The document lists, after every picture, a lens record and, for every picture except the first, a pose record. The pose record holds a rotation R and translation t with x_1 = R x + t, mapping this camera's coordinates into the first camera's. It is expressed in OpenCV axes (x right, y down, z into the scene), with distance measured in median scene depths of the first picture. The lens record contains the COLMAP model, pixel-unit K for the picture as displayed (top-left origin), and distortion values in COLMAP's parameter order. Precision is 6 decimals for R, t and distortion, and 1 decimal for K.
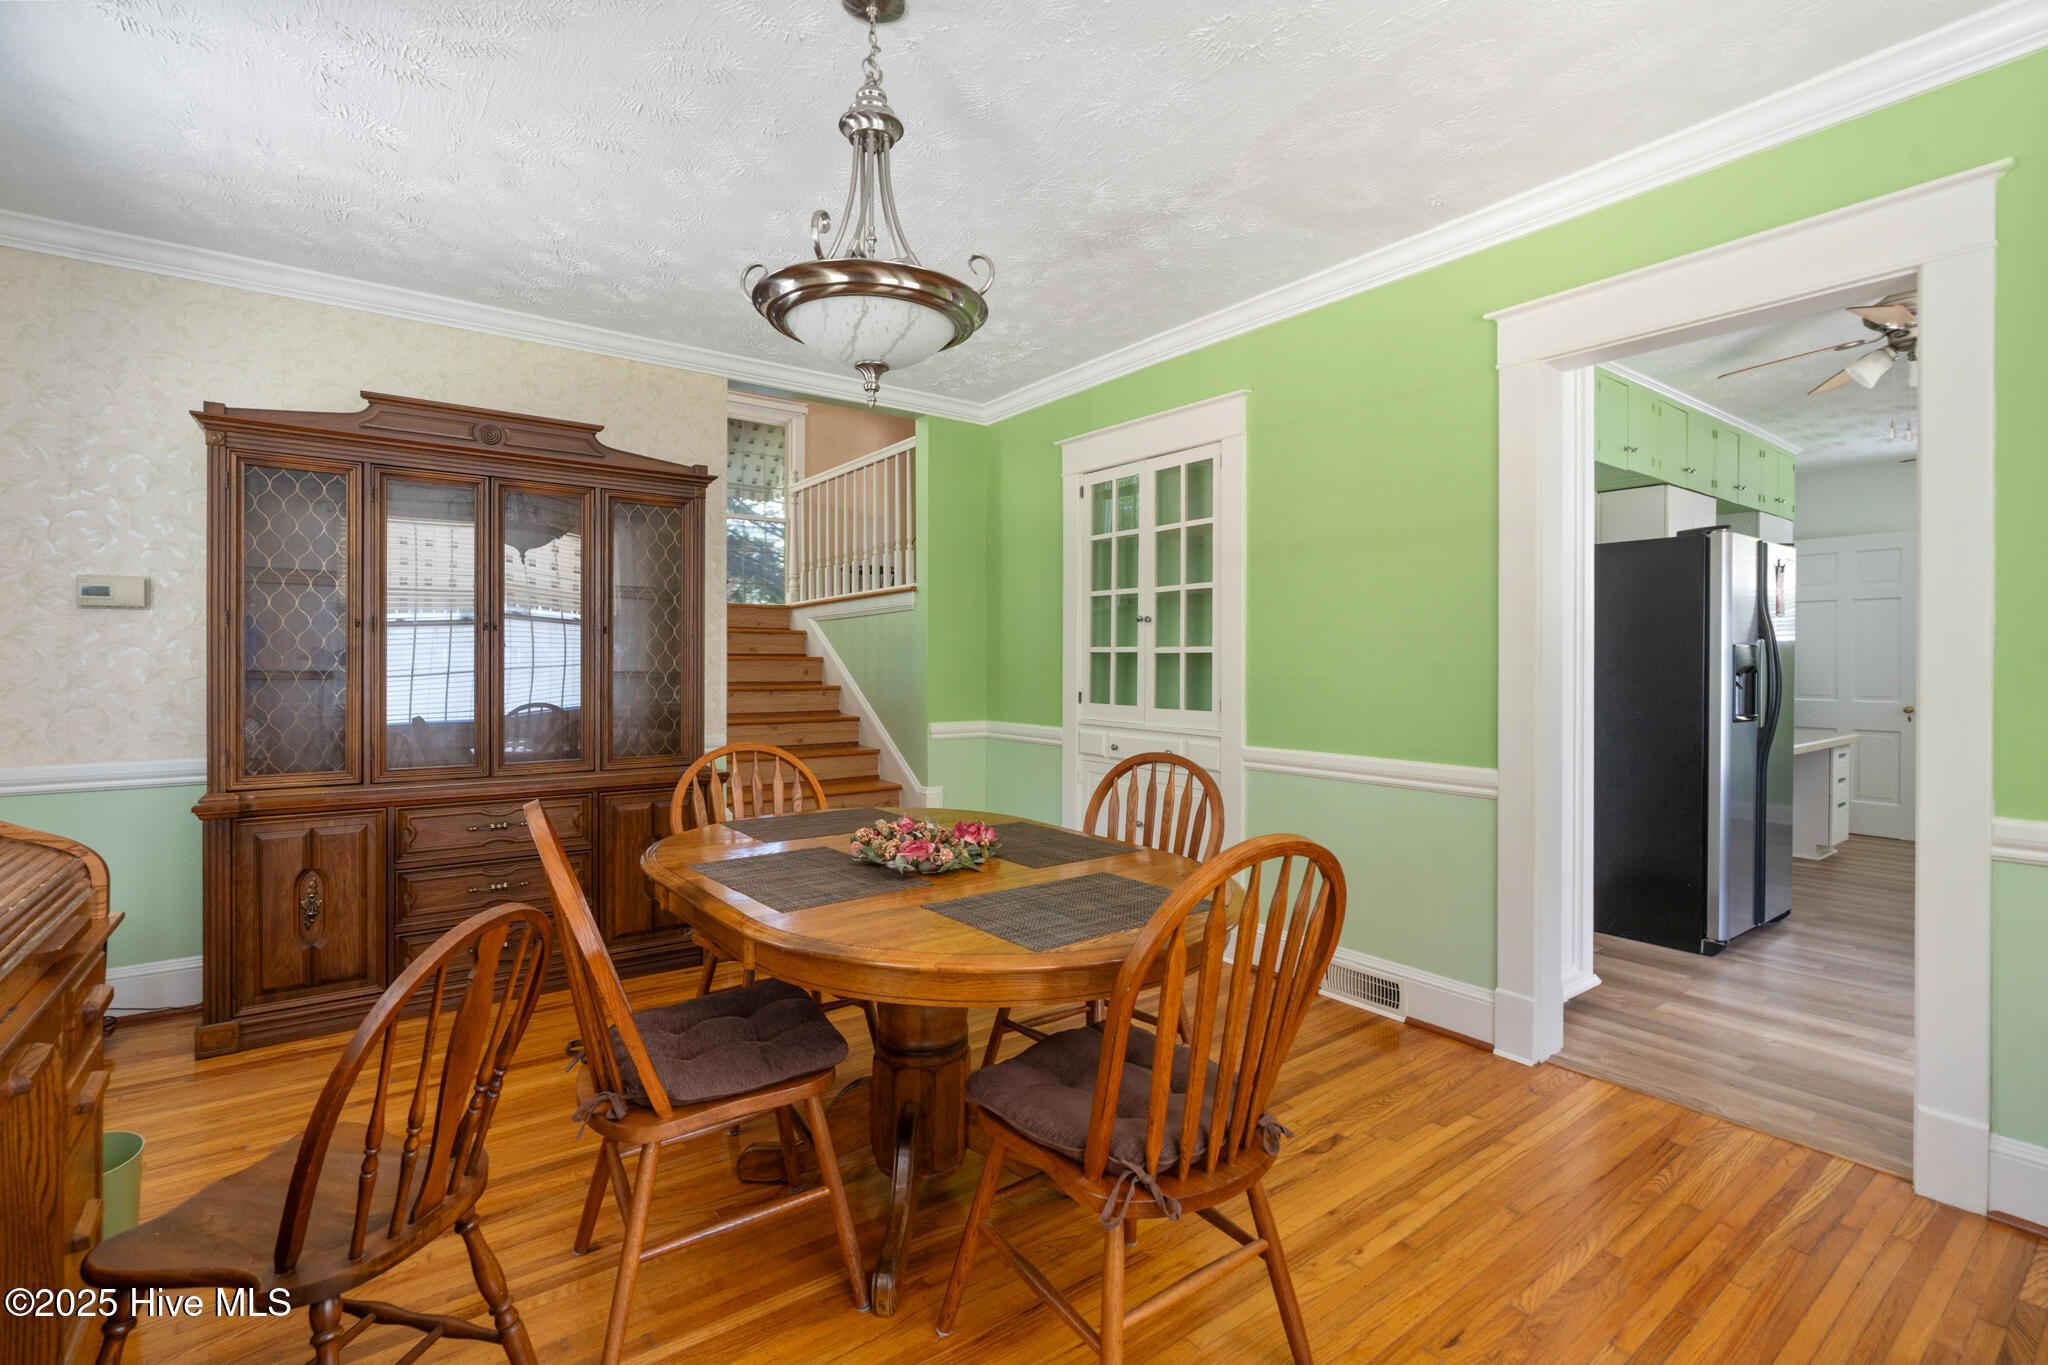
lens RADIAL K [[929.4, 0, 1029.2], [0, 929.4, 666.6], [0, 0, 1]] dist [-0.013004, 0.006638]
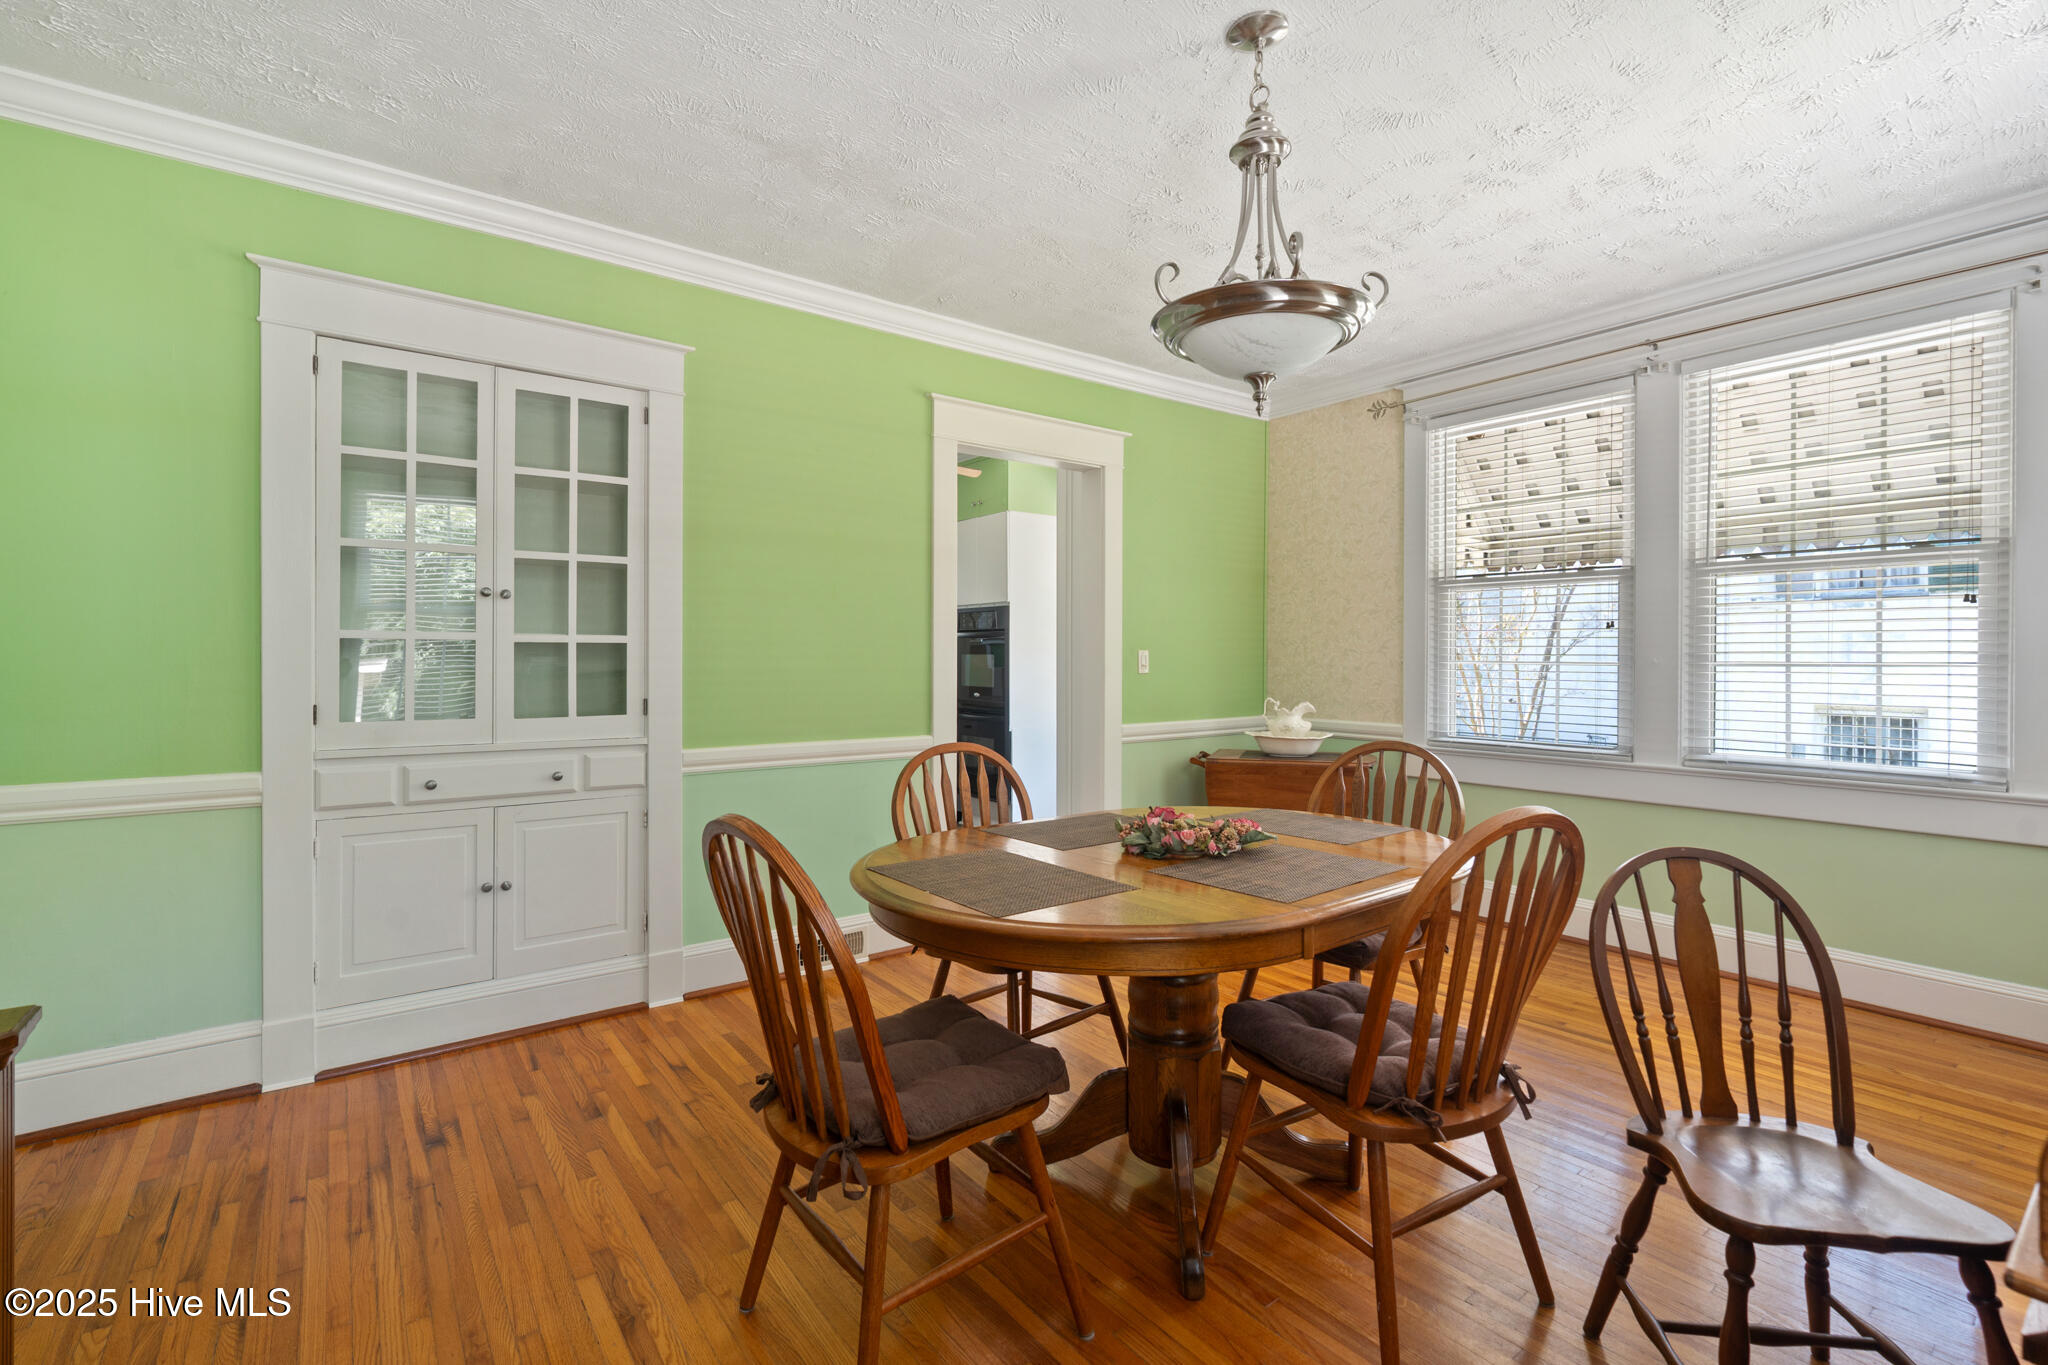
lens RADIAL K [[929.4, 0, 1029.2], [0, 929.4, 666.6], [0, 0, 1]] dist [-0.013004, 0.006638]
pose [[0.002346, -0.022389, 0.999747, -0.602453], [-0.001030, 0.999749, 0.022392, -0.012753], [-0.999997, -0.001082, 0.002322, 0.623886]]
